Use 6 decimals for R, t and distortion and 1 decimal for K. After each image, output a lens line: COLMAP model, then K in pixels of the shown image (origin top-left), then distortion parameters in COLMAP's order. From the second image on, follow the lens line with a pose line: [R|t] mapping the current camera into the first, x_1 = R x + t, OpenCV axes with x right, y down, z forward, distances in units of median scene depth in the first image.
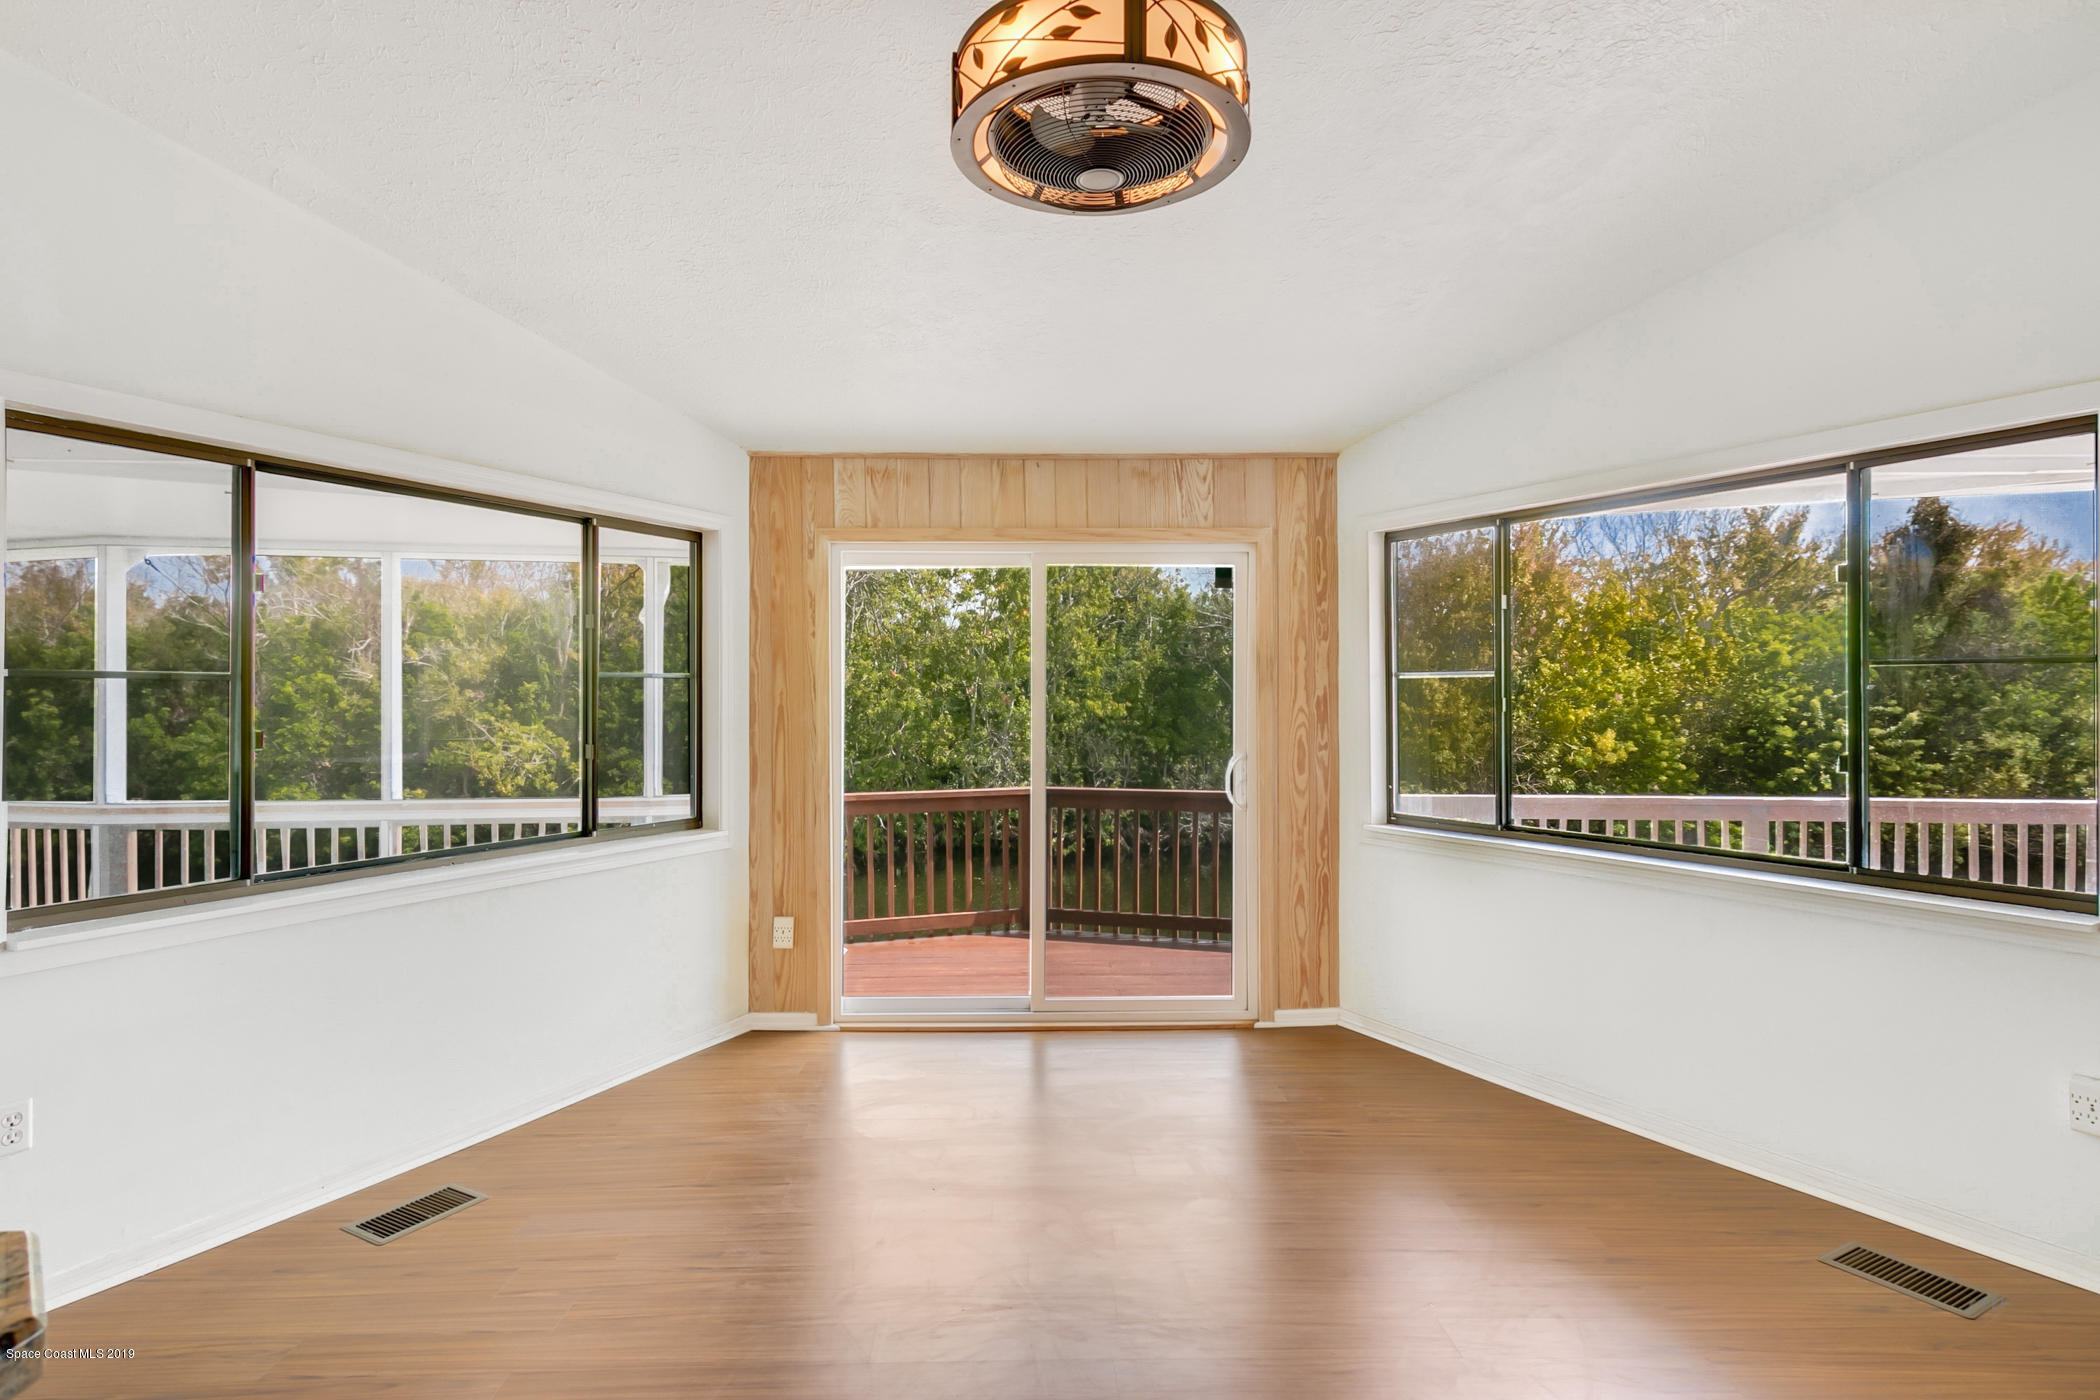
lens RADIAL K [[1054.5, 0, 1010.3], [0, 1054.5, 697.1], [0, 0, 1]] dist [-0.000428, 0.004843]
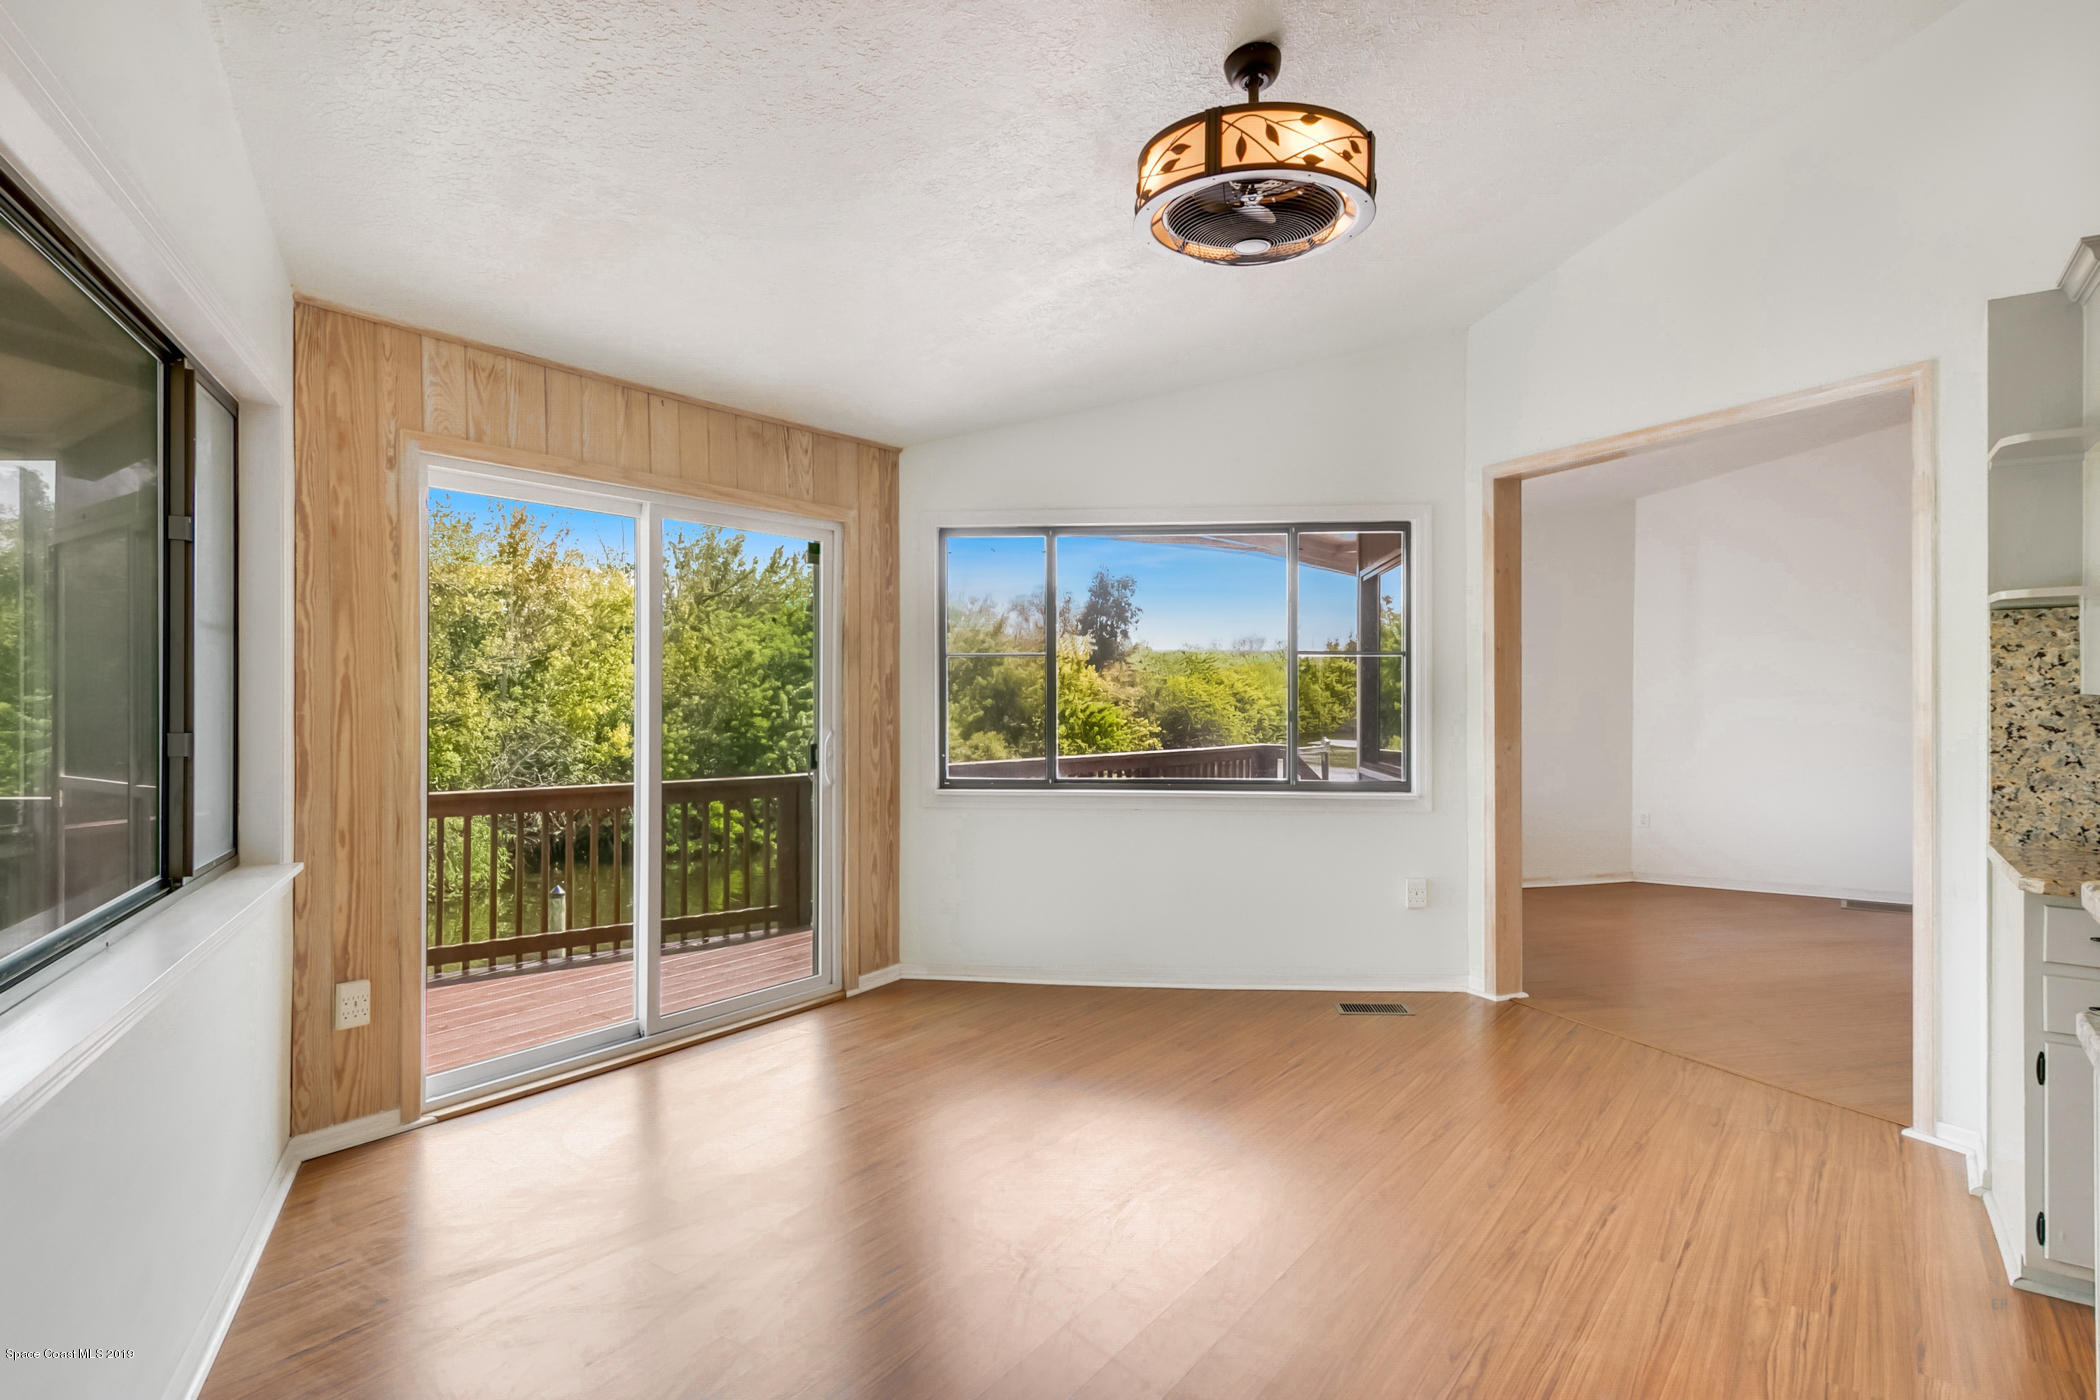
lens RADIAL K [[1143.0, 0, 1056.3], [0, 1143.0, 693.2], [0, 0, 1]] dist [0.008003, 0.005213]
pose [[0.590281, 0.000724, 0.807198, -0.538981], [0.000090, 1.000000, -0.000963, 0.019656], [-0.807198, 0.000641, 0.590280, 0.179871]]
